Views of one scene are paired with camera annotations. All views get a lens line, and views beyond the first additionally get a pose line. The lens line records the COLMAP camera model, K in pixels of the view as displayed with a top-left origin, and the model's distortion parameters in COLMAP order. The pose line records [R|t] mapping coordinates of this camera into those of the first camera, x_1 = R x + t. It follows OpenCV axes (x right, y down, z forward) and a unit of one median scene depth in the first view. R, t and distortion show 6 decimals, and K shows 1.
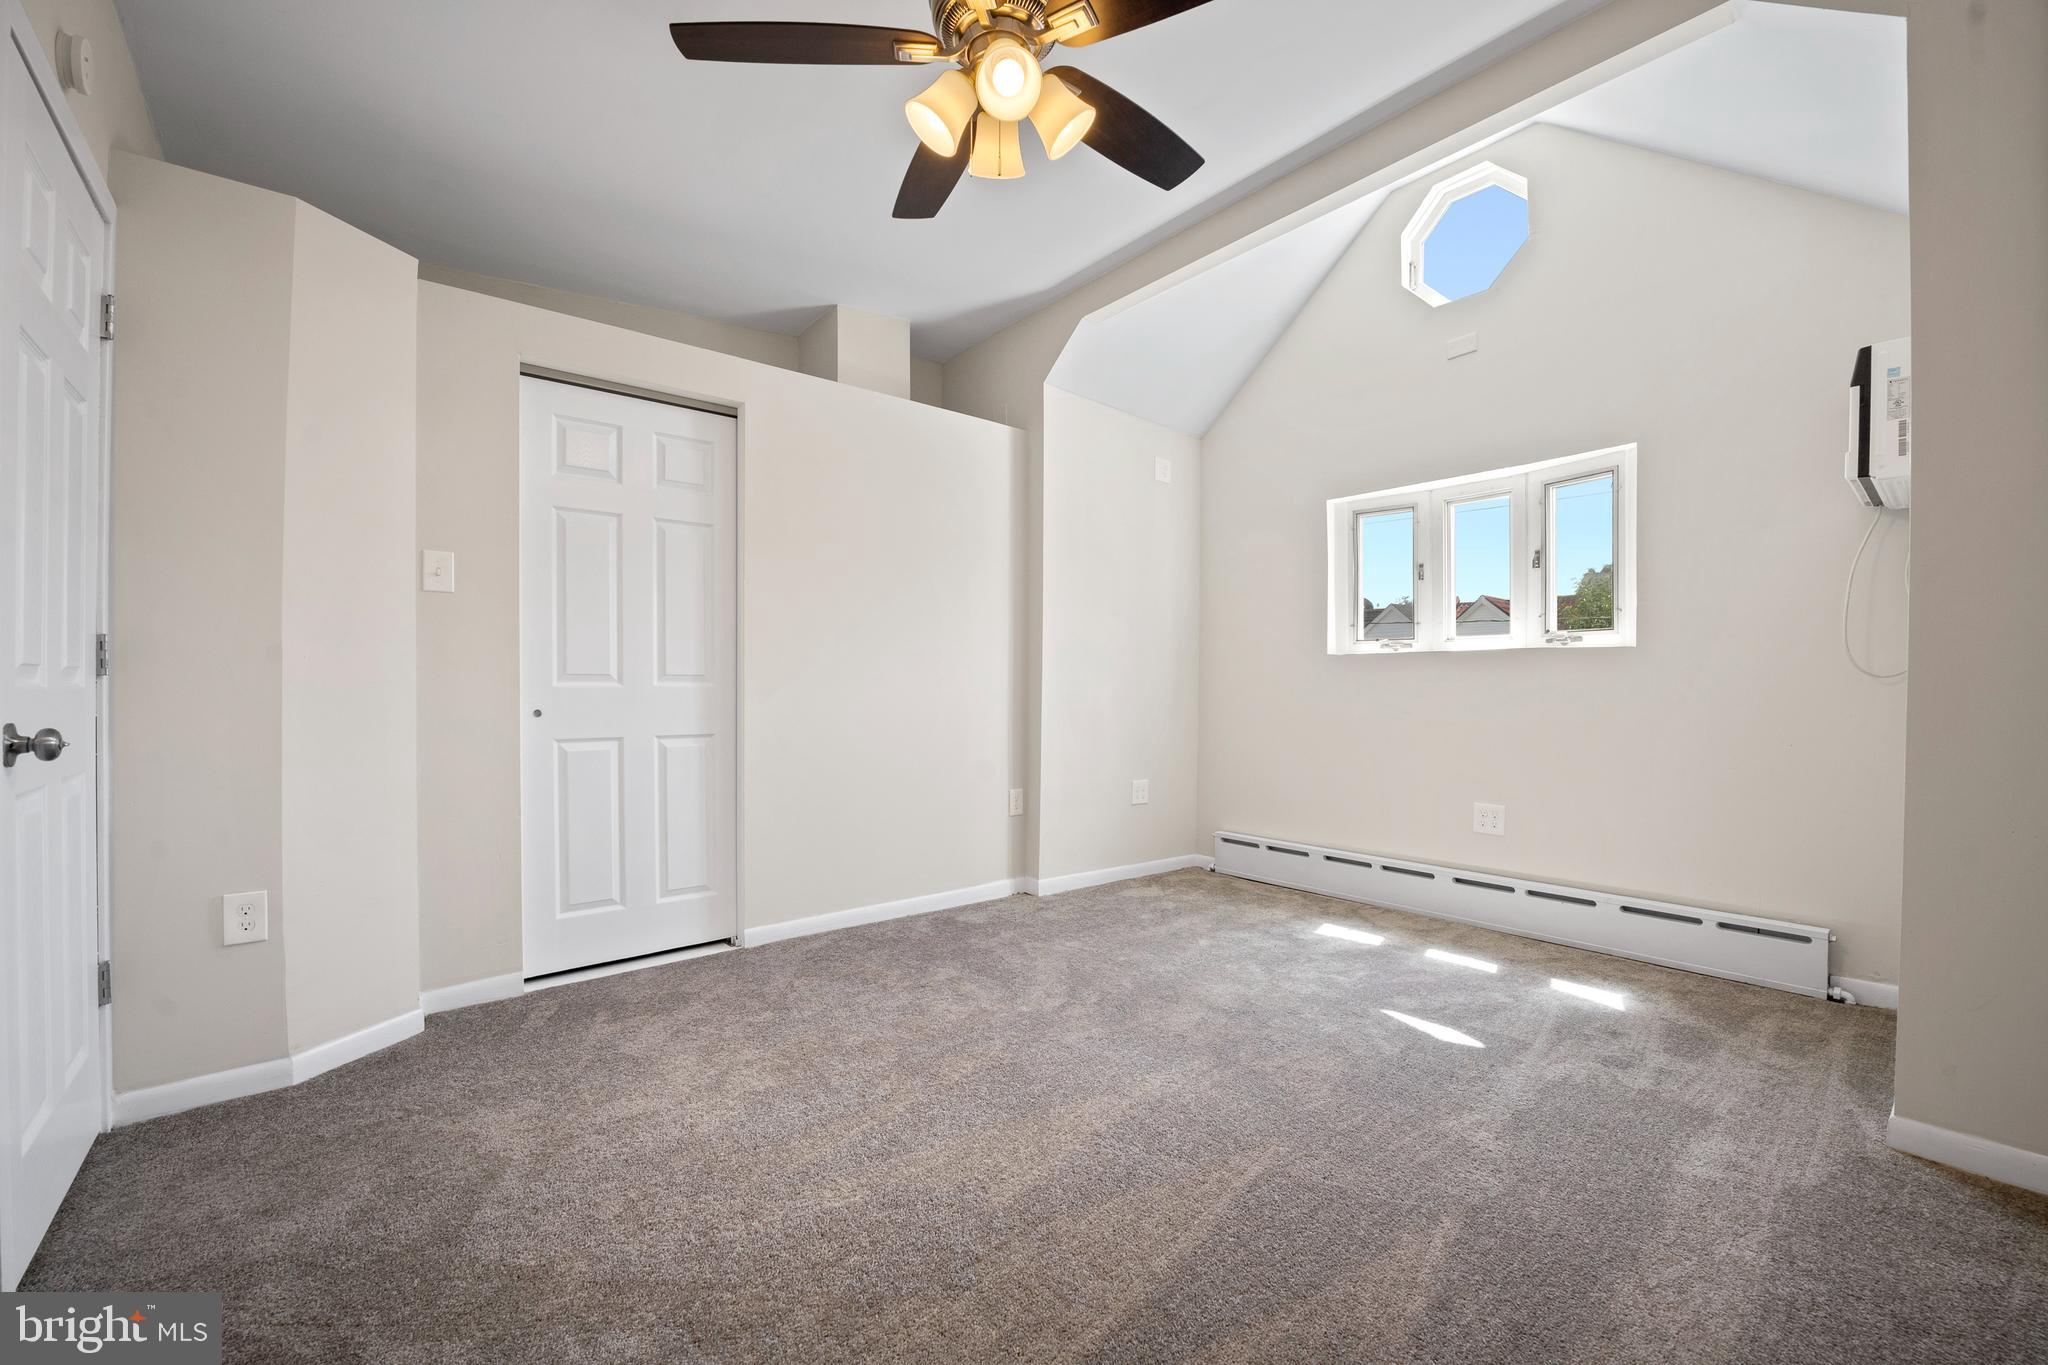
lens RADIAL K [[834.9, 0, 1023.0], [0, 834.9, 697.1], [0, 0, 1]] dist [-0.023004, 0.001435]
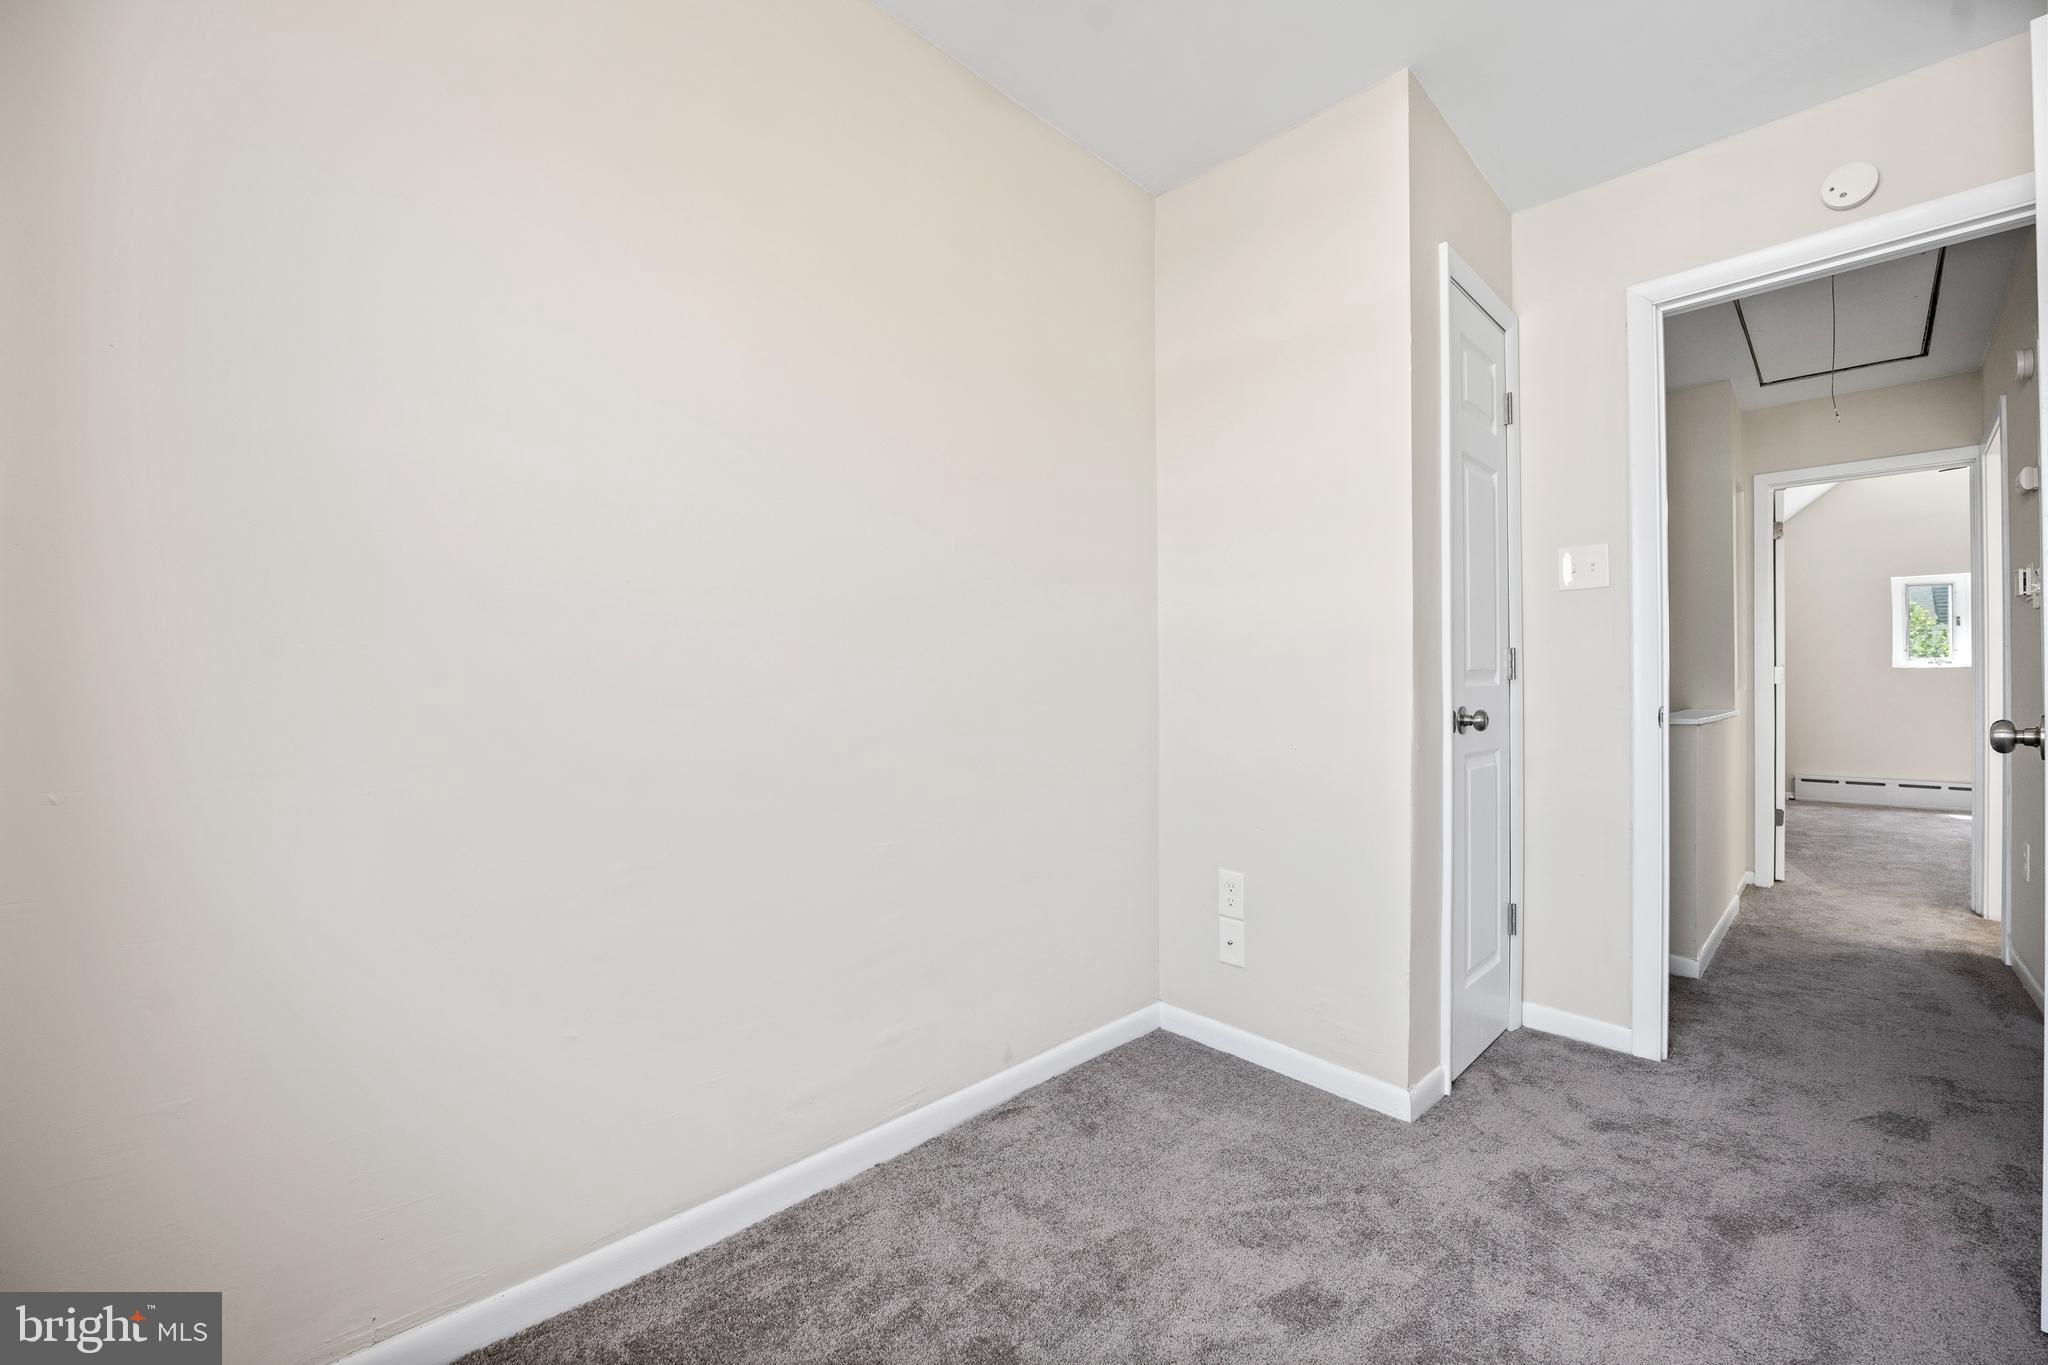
lens RADIAL K [[834.9, 0, 1022.7], [0, 834.9, 688.2], [0, 0, 1]] dist [-0.023004, 0.001435]
pose [[0.996645, -0.006309, 0.081608, -1.846523], [0.007413, 0.999885, -0.013226, -0.000083], [-0.081515, 0.013786, 0.996577, -0.624014]]
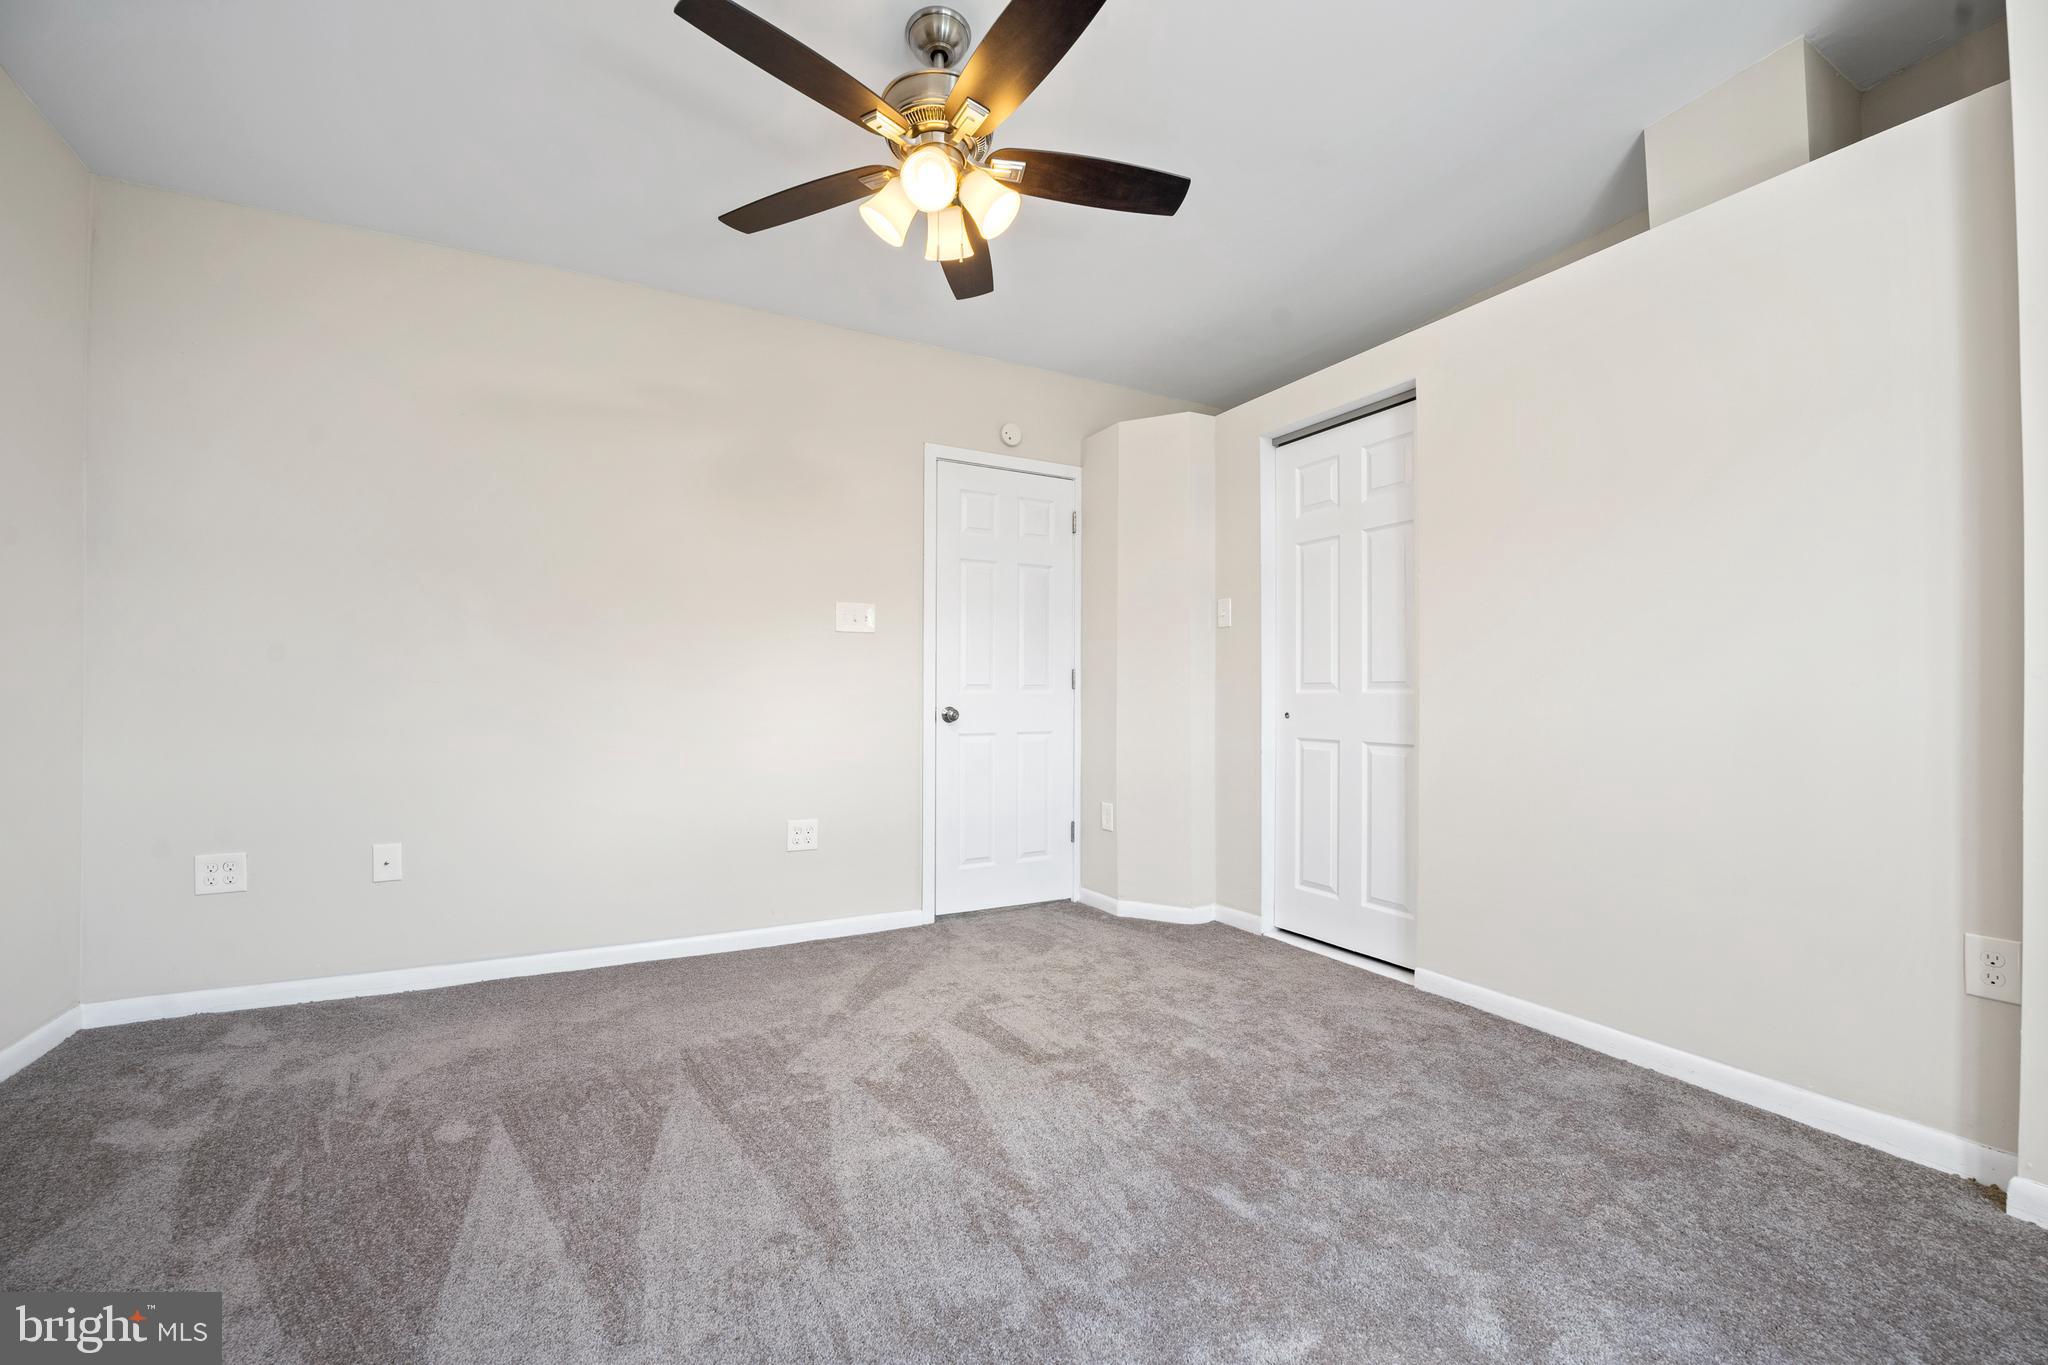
lens RADIAL K [[834.9, 0, 1016.4], [0, 834.9, 697.3], [0, 0, 1]] dist [-0.023004, 0.001435]
pose [[-0.195300, -0.001810, -0.980742, 0.573221], [-0.023149, 0.999728, 0.002765, -0.000996], [0.980470, 0.023243, -0.195288, 0.690446]]
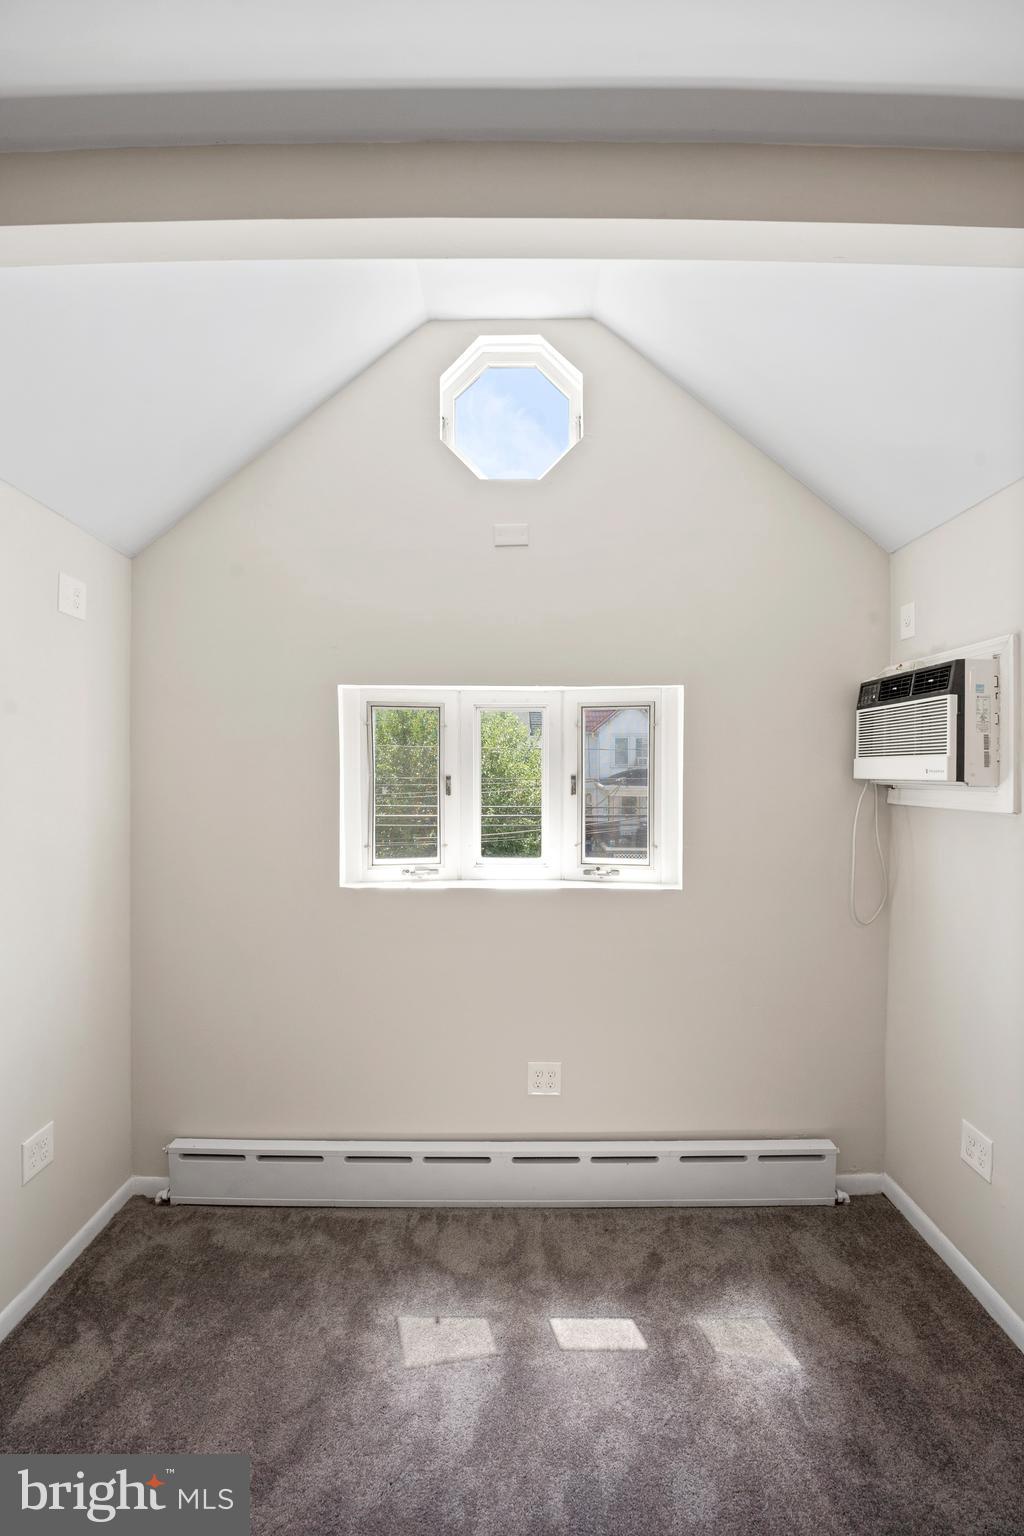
lens RADIAL K [[626.2, 0, 512.8], [0, 626.2, 764.6], [0, 0, 1]] dist [-0.023004, 0.001435]
pose [[0.630286, -0.007071, 0.776331, 0.025958], [0.009075, 0.999957, 0.001740, -0.193290], [-0.776310, 0.005949, 0.630323, 0.610436]]
